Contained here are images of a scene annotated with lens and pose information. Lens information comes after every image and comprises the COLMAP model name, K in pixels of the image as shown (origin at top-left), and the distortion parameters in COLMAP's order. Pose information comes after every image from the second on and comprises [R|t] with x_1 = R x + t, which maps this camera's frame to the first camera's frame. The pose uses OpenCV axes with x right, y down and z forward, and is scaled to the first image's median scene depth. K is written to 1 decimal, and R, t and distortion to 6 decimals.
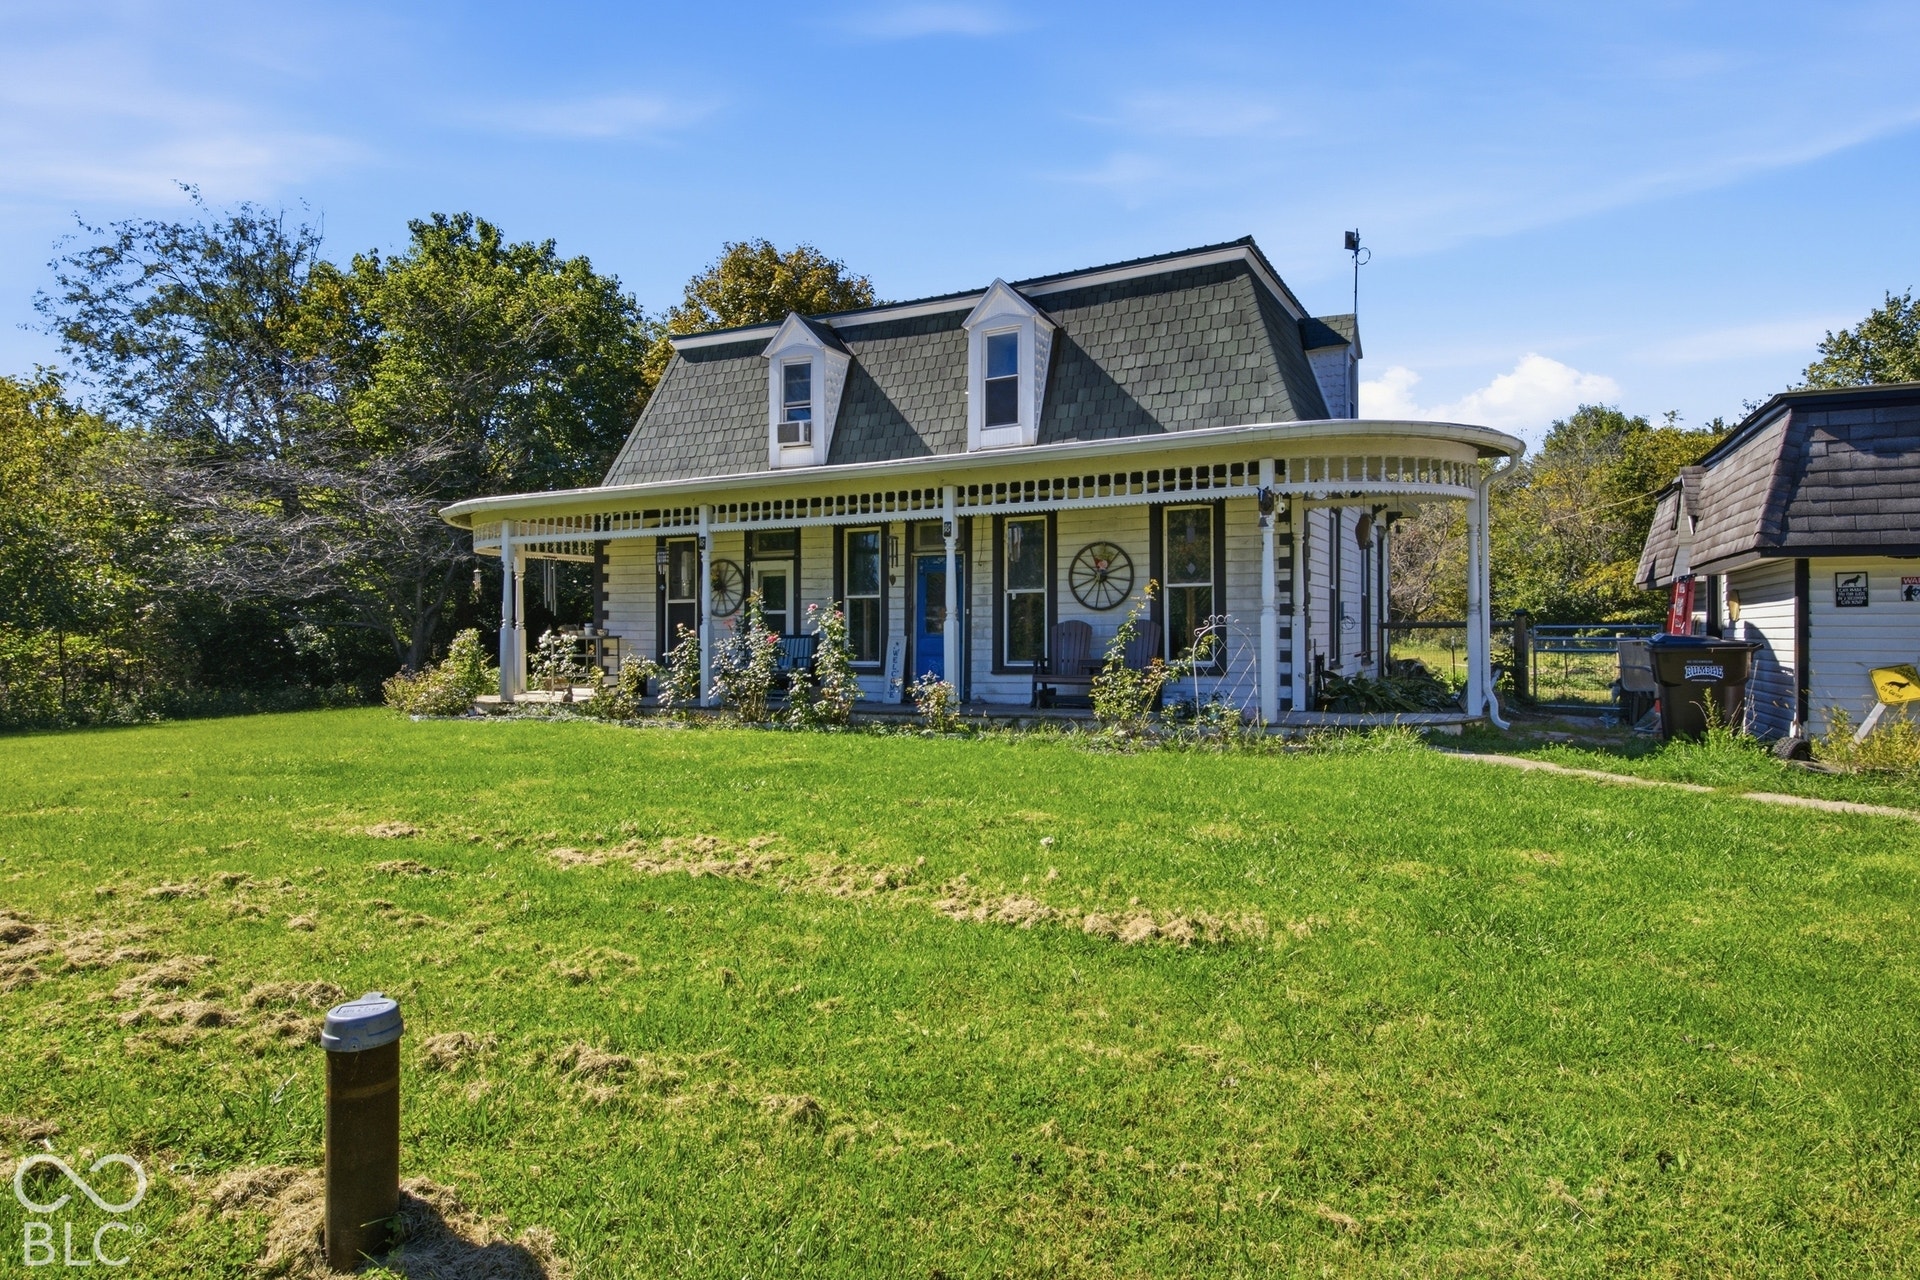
lens RADIAL K [[1142.1, 0, 937.4], [0, 1142.1, 627.9], [0, 0, 1]] dist [0.004233, -0.000576]
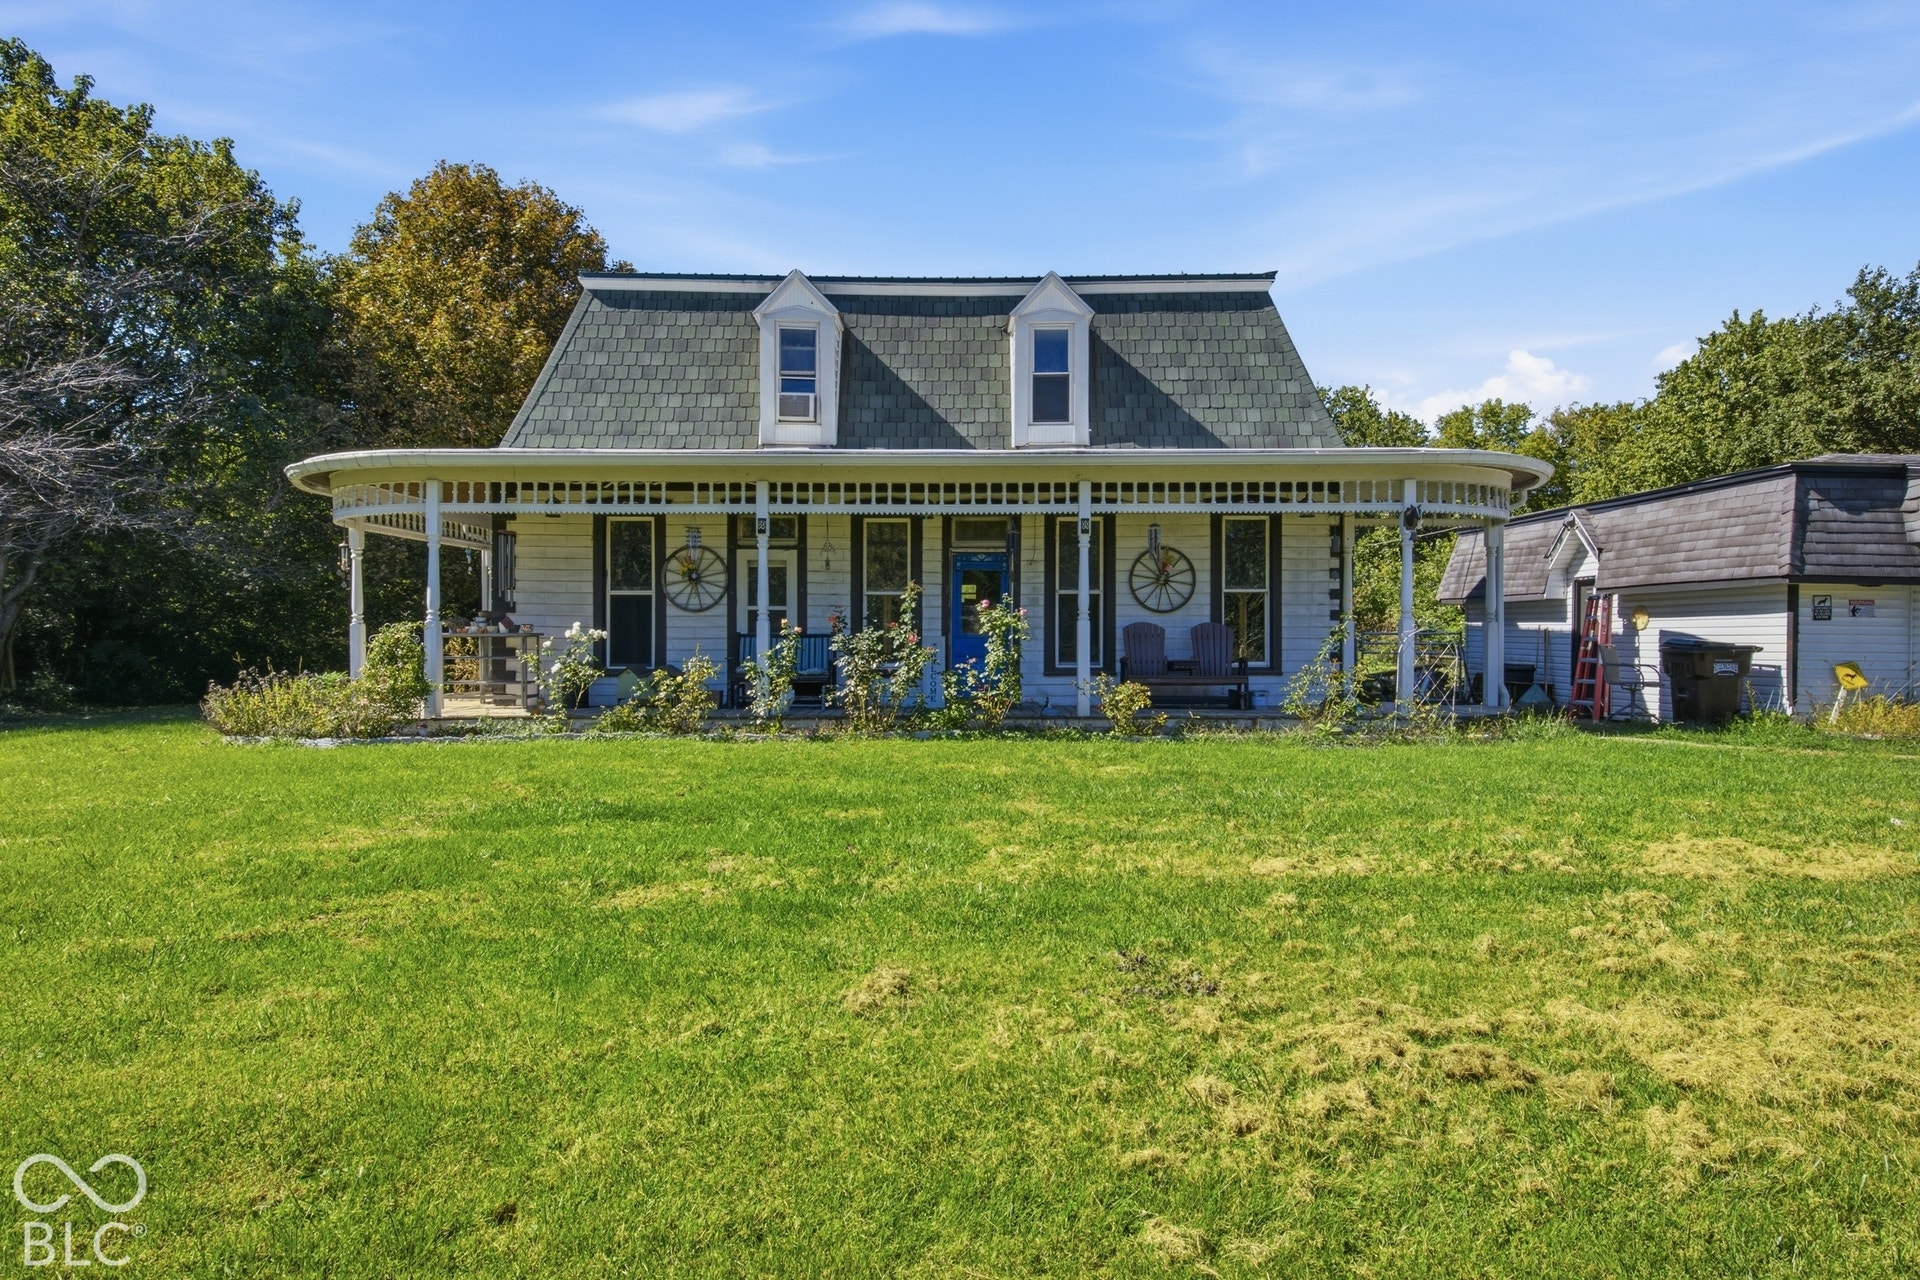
lens RADIAL K [[1122.0, 0, 957.0], [0, 1122.0, 650.9], [0, 0, 1]] dist [0.005457, 0.000033]
pose [[0.876795, 0.001399, 0.480863, -0.492334], [-0.009850, 0.999838, 0.015050, 0.005348], [-0.480764, -0.017932, 0.876667, 0.194899]]
